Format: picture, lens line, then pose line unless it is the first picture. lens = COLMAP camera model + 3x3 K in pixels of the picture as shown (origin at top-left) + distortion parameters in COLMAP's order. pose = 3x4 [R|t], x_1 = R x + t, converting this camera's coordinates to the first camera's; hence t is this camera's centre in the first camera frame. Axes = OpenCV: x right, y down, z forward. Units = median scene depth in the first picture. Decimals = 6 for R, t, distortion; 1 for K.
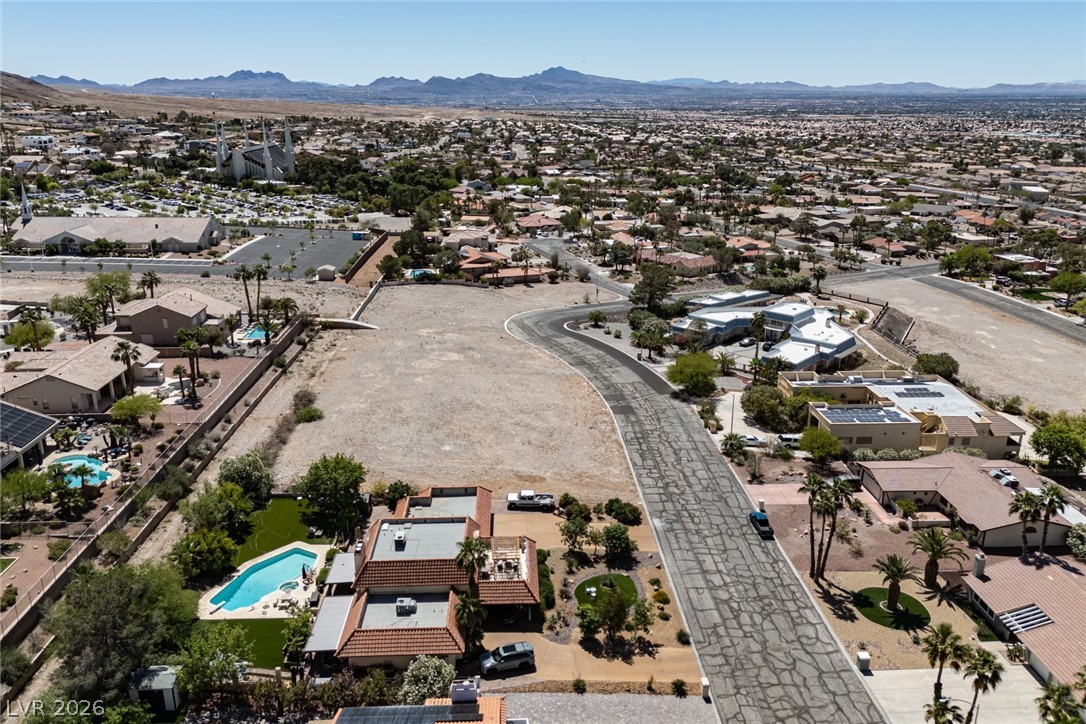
lens RADIAL K [[798.4, 0, 543.1], [0, 798.4, 362.7], [0, 0, 1]] dist [0.065281, -0.057937]
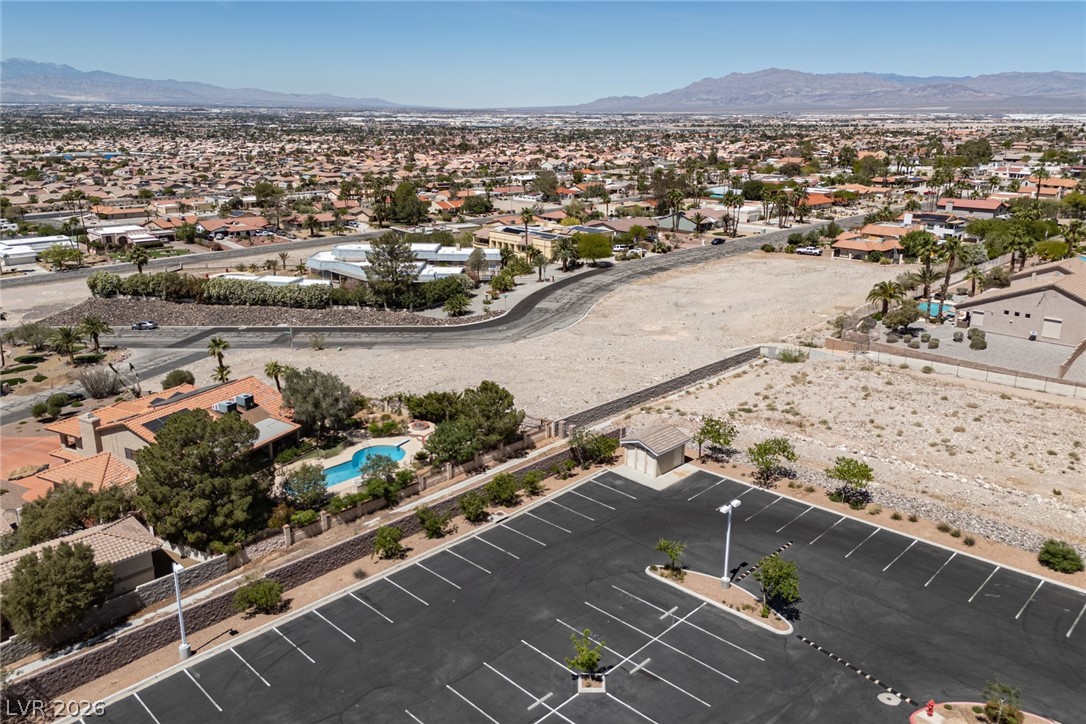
lens RADIAL K [[798.4, 0, 545.5], [0, 798.4, 355.6], [0, 0, 1]] dist [0.065281, -0.057937]
pose [[-0.671061, -0.224042, 0.706741, -0.567364], [0.223811, 0.847561, 0.481195, -0.384093], [-0.706814, 0.481088, -0.518622, 1.449947]]
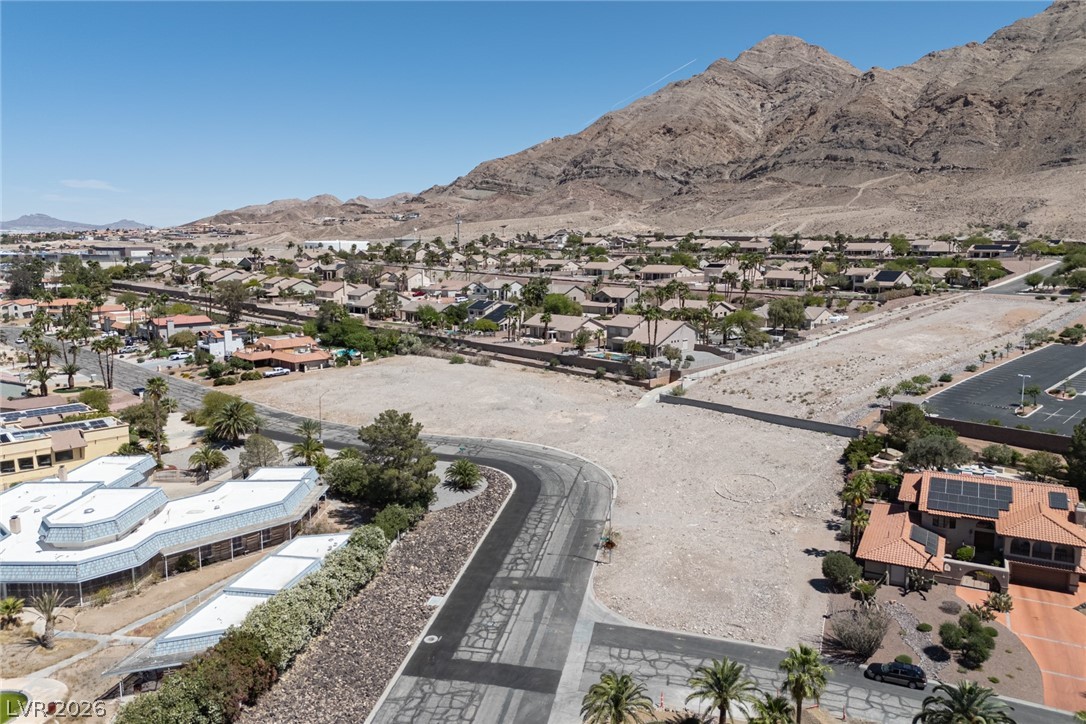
lens RADIAL K [[798.4, 0, 548.8], [0, 798.4, 366.3], [0, 0, 1]] dist [0.065281, -0.057937]
pose [[-0.732562, 0.103870, -0.672729, 0.441289], [-0.216620, 0.901338, 0.375053, -0.389463], [0.645313, 0.420476, -0.637786, 1.483513]]
